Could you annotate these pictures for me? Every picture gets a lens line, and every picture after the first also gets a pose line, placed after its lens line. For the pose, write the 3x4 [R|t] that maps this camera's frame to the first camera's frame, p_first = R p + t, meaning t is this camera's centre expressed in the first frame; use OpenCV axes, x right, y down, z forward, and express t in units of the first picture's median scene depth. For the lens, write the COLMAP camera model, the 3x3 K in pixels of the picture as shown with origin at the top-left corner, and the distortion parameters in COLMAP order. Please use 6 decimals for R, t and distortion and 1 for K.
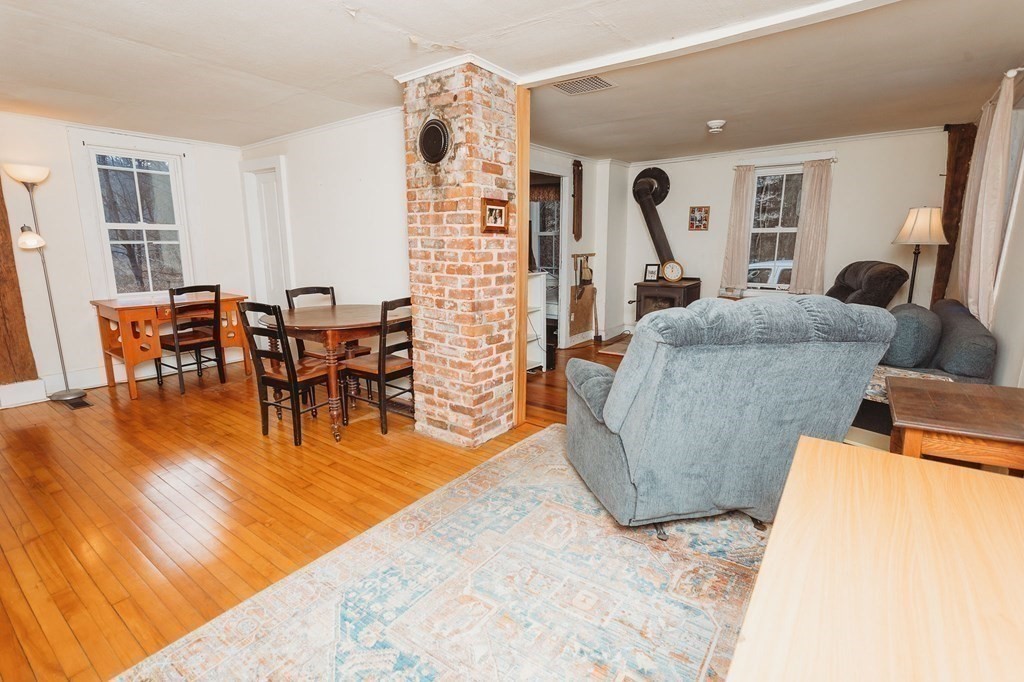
lens RADIAL K [[494.5, 0, 510.8], [0, 494.5, 343.9], [0, 0, 1]] dist [-0.002313, 0.001308]
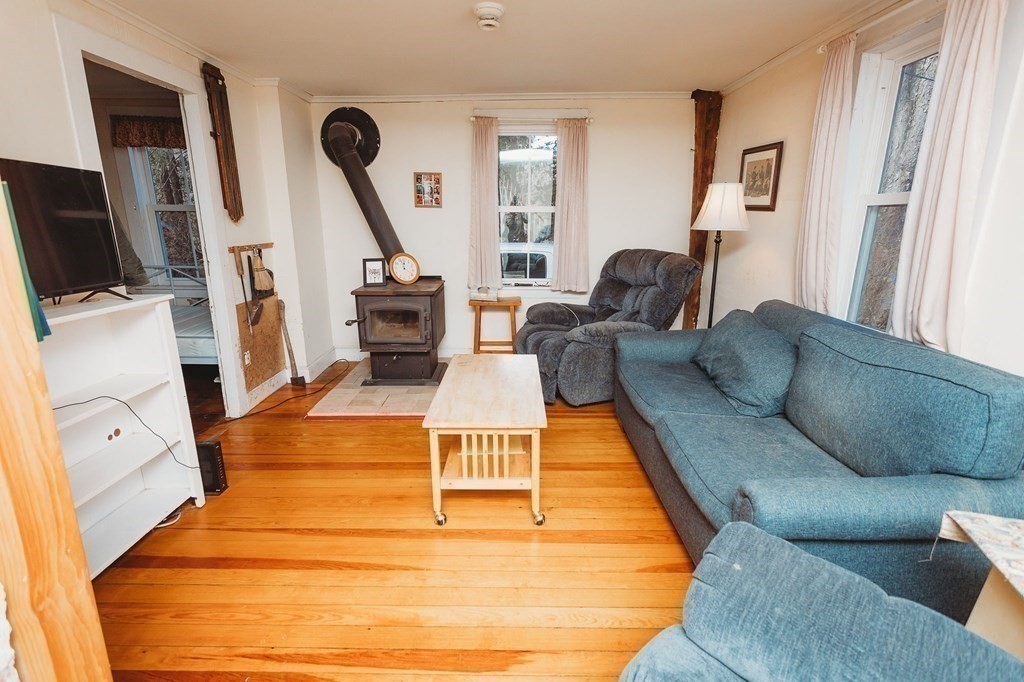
lens RADIAL K [[494.5, 0, 519.6], [0, 494.5, 344.6], [0, 0, 1]] dist [-0.002313, 0.001308]
pose [[0.798754, -0.139145, 0.585347, 0.057641], [0.114556, 0.990264, 0.079079, -0.100354], [-0.590651, 0.003891, 0.806917, 0.463311]]
